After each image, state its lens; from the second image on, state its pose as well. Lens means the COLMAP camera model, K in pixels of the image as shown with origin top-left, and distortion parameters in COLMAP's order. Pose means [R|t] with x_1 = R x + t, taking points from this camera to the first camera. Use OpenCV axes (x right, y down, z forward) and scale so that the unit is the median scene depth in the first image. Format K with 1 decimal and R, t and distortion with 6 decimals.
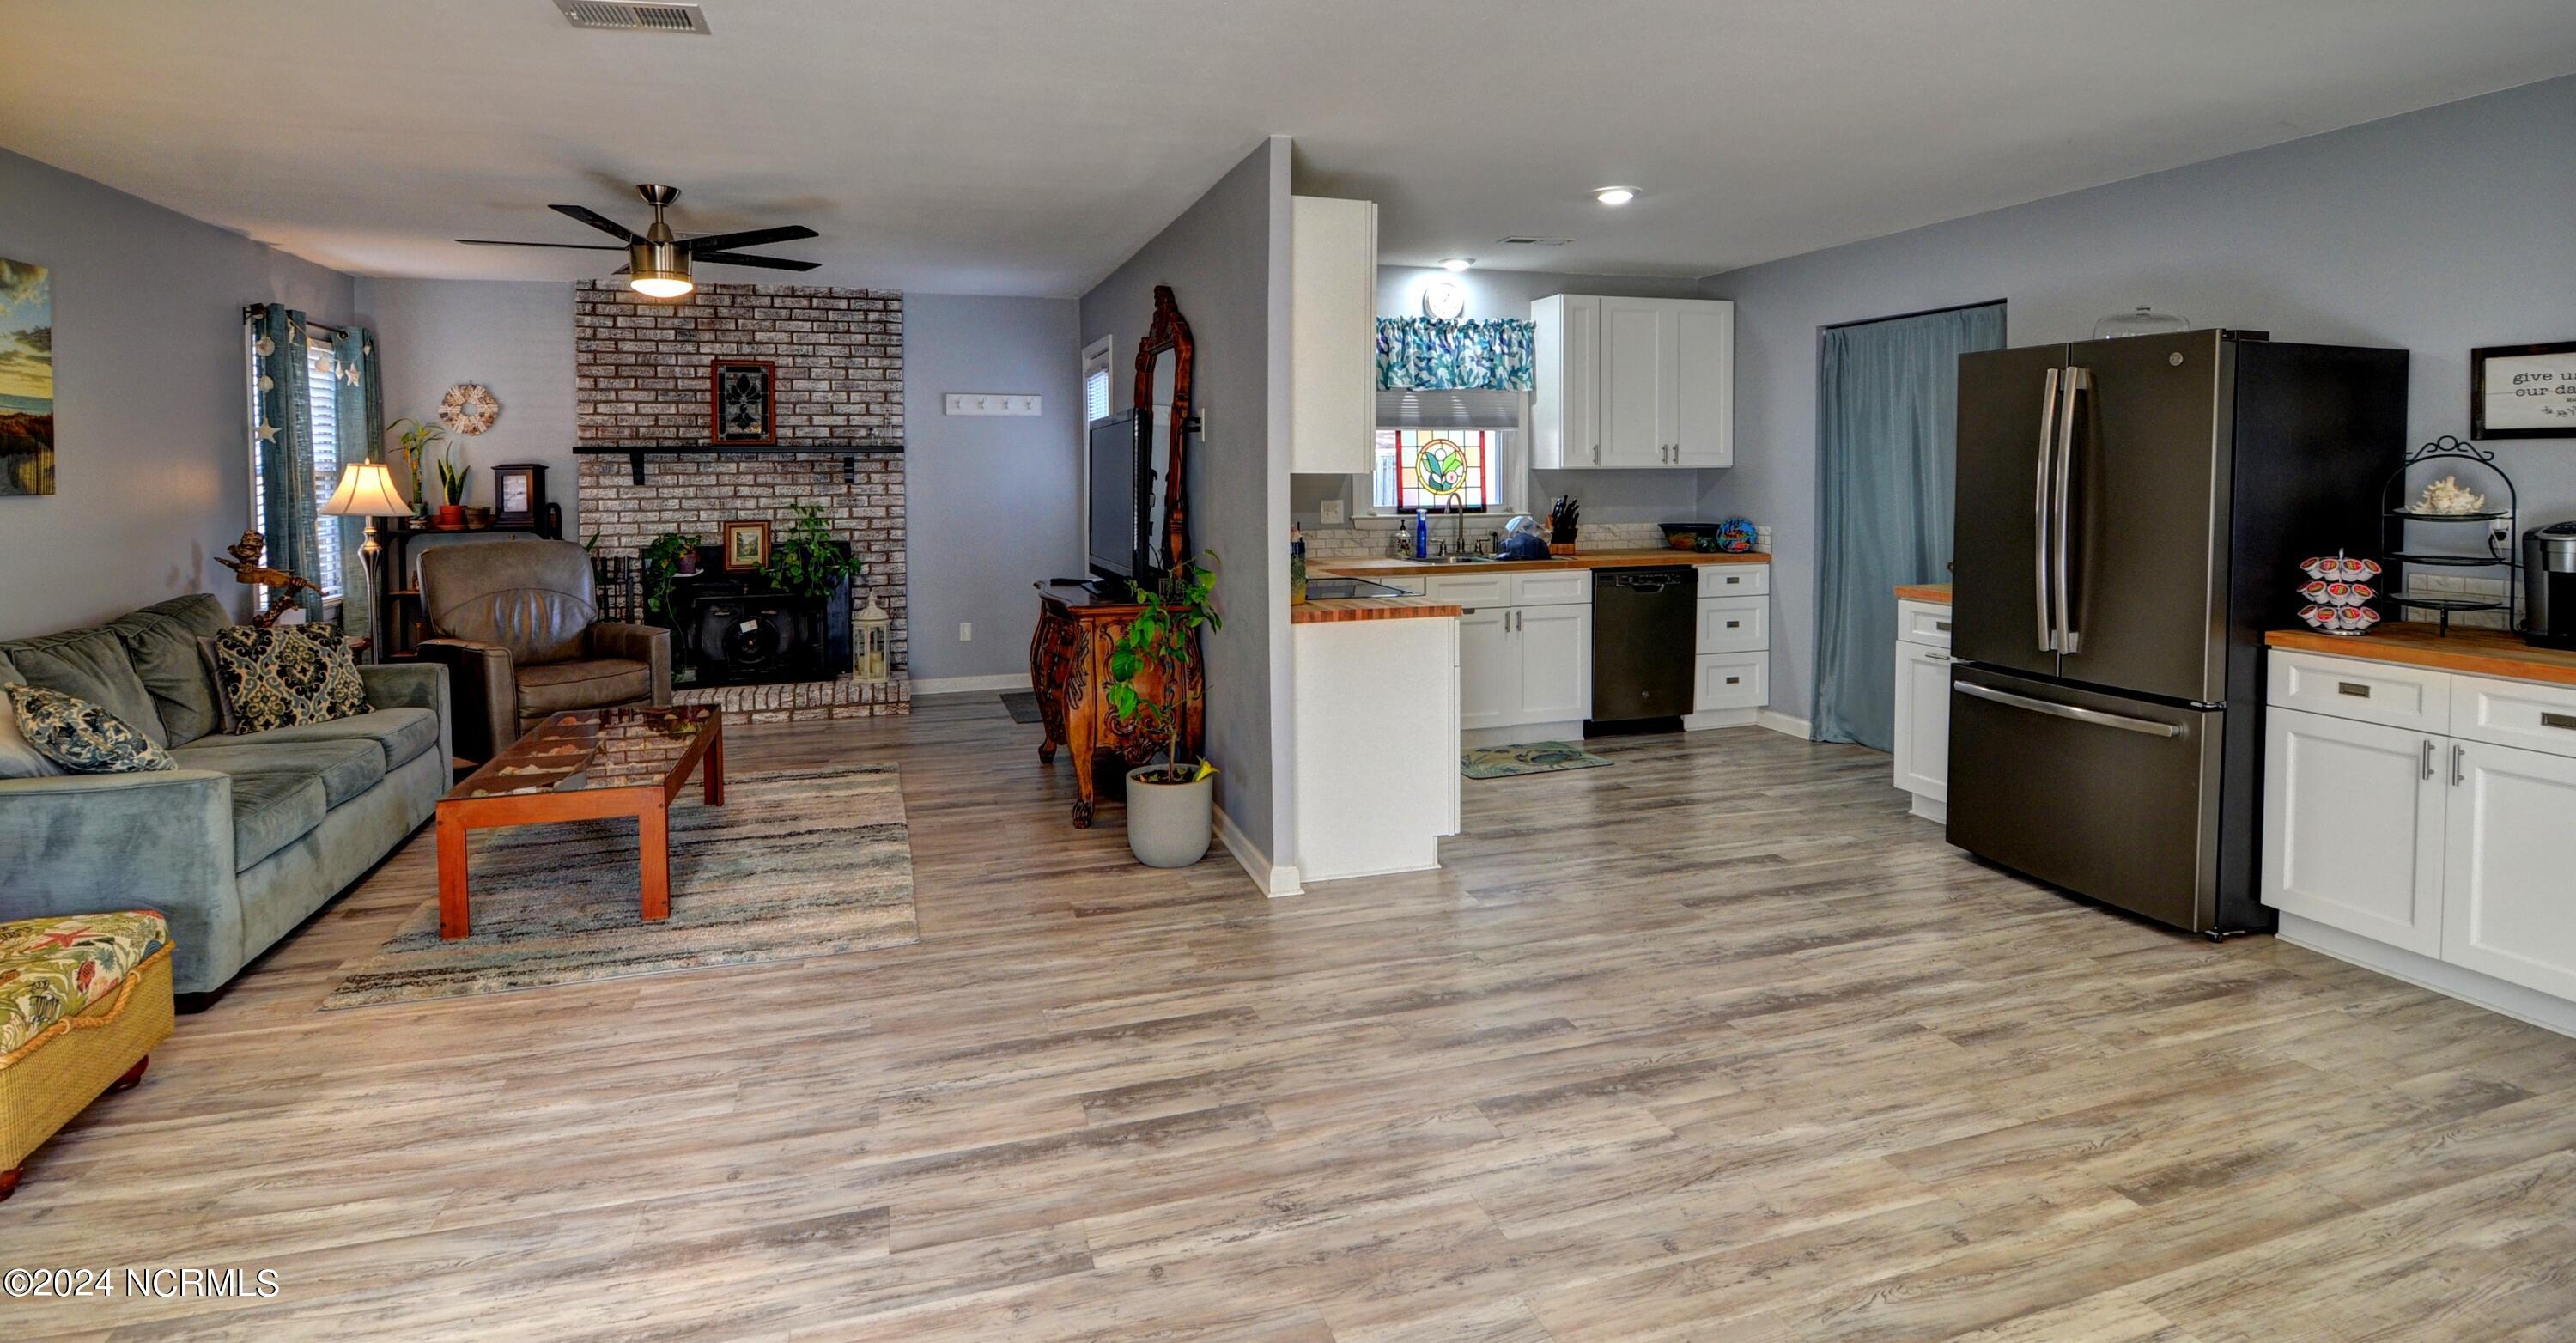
lens RADIAL K [[1202.8, 0, 1284.9], [0, 1202.8, 502.7], [0, 0, 1]] dist [-0.026467, -0.003316]
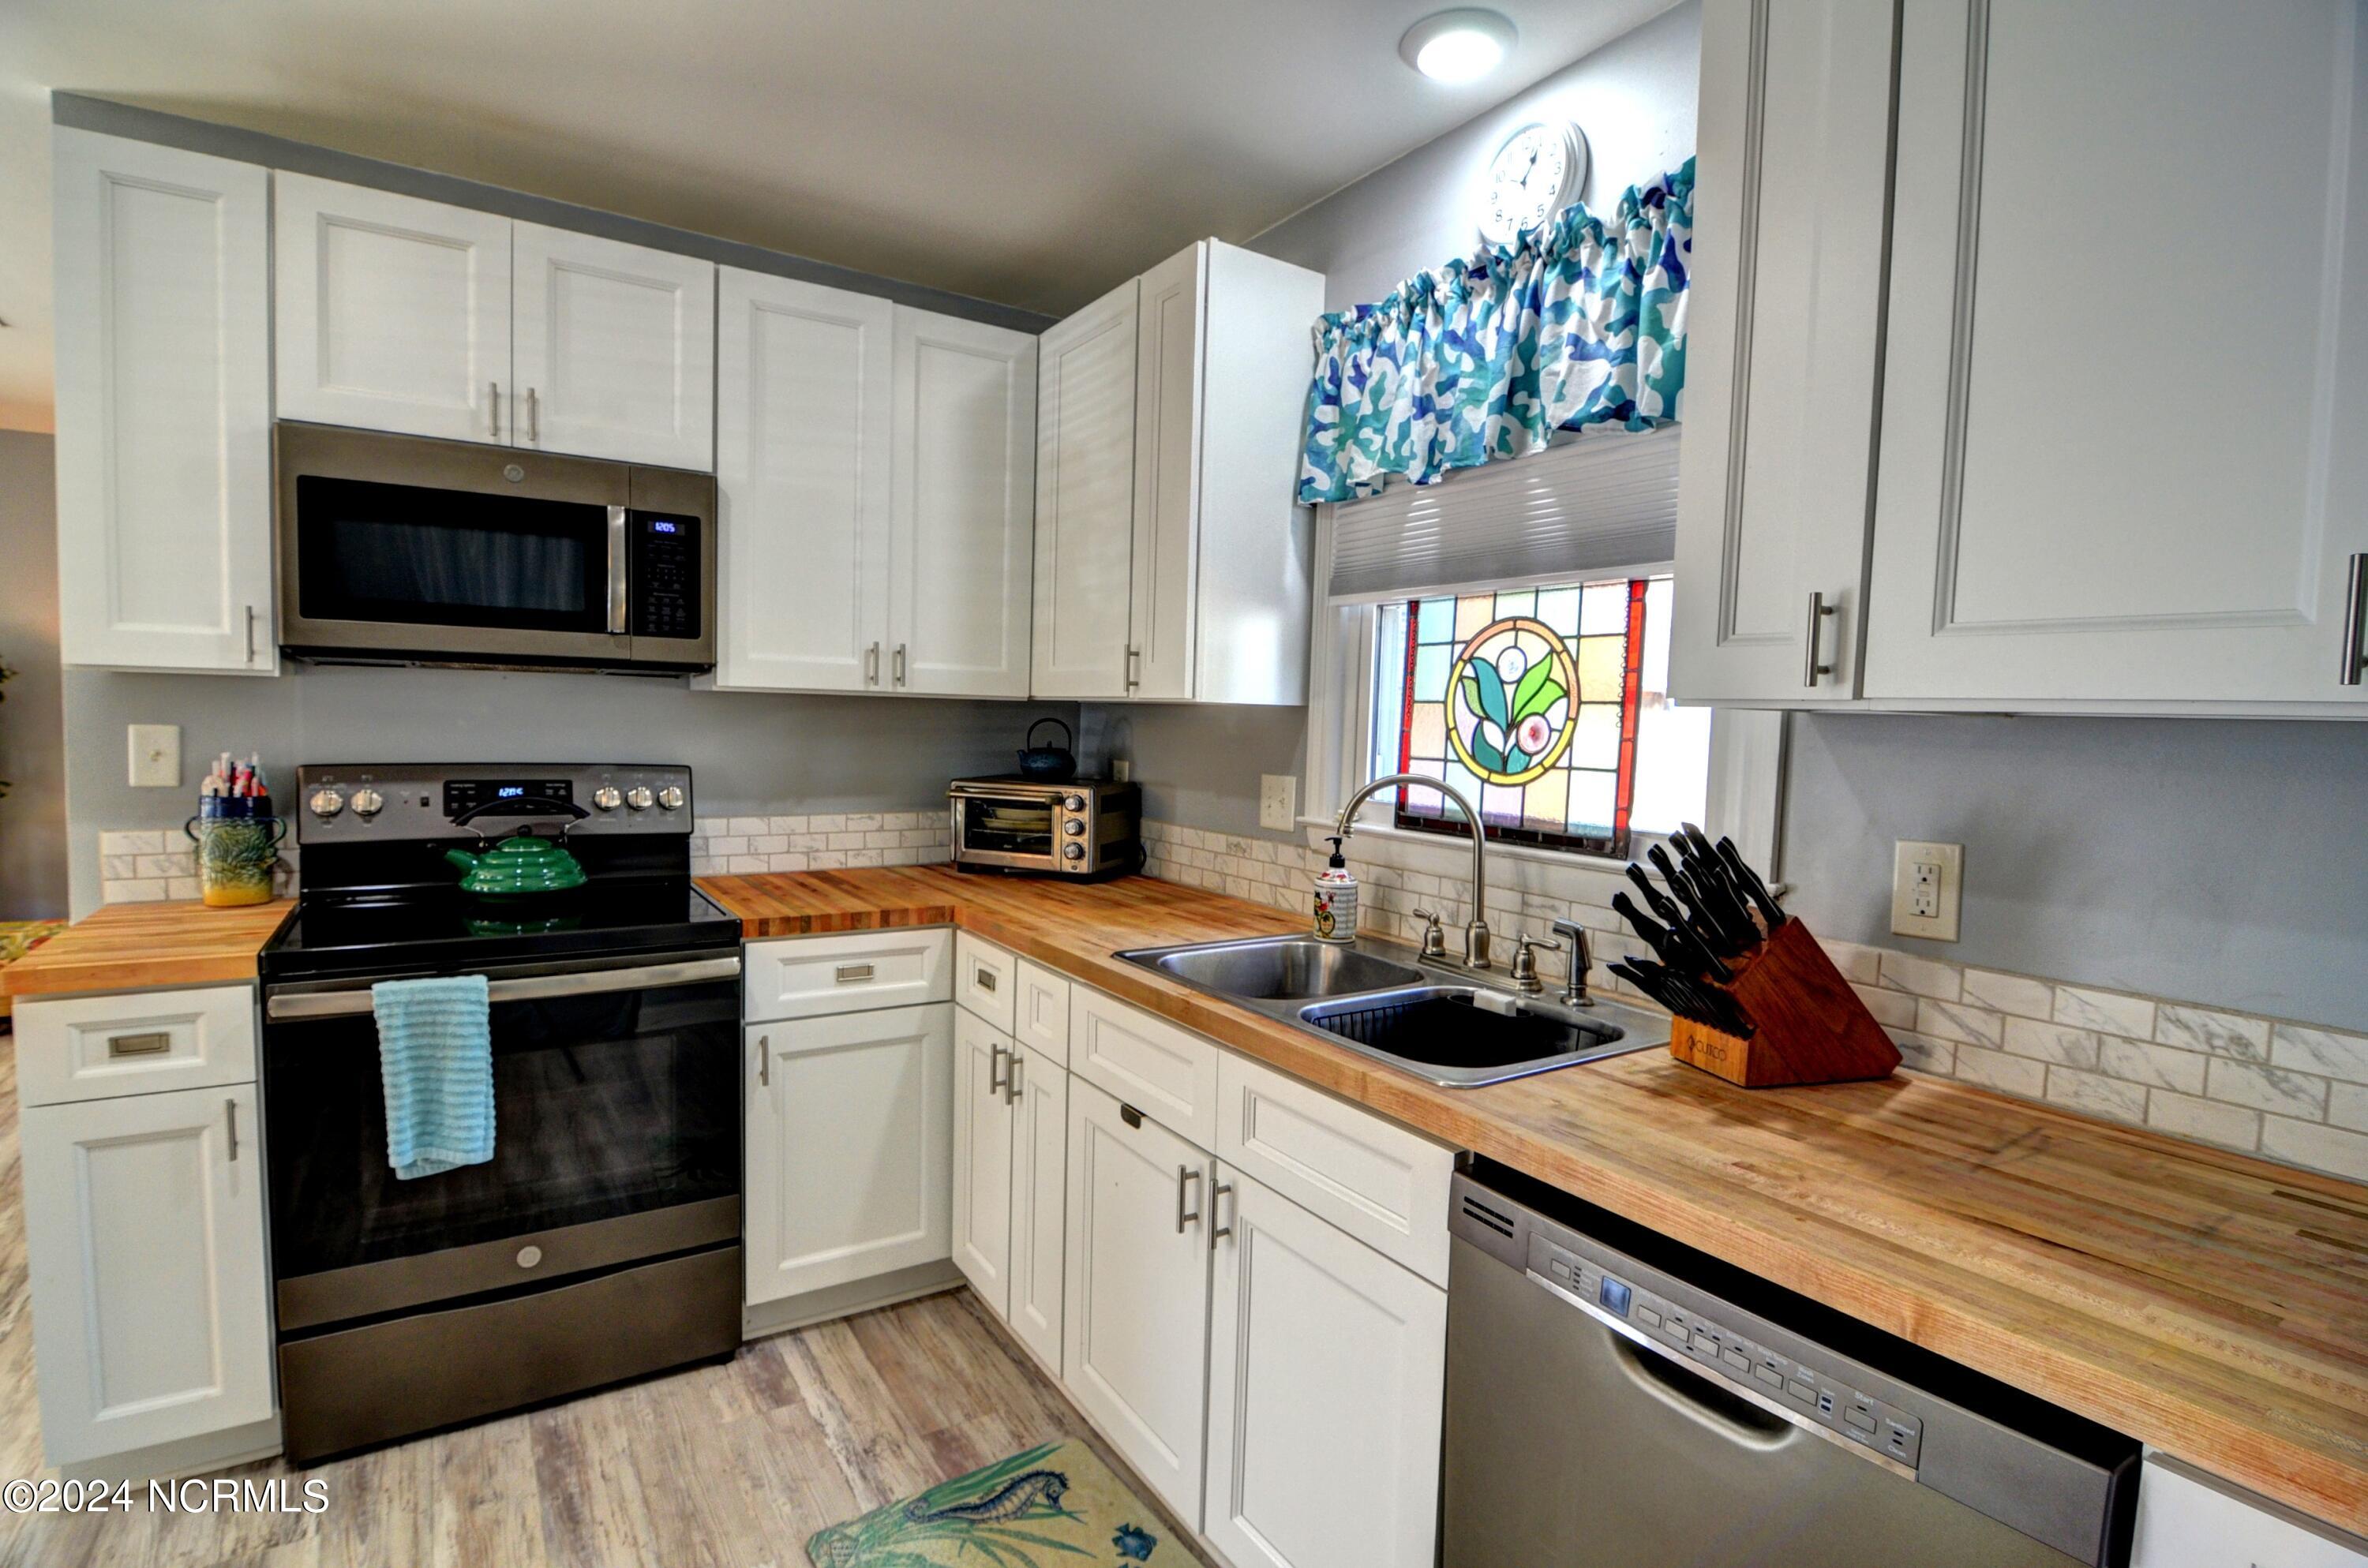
lens RADIAL K [[1137.2, 0, 1190.4], [0, 1137.2, 783.4], [0, 0, 1]] dist [-0.005839, -0.000316]
pose [[0.278949, 0.070781, -0.957694, 0.630959], [-0.066659, 0.996302, 0.054218, -0.028434], [0.957990, 0.048715, 0.282636, 1.281481]]
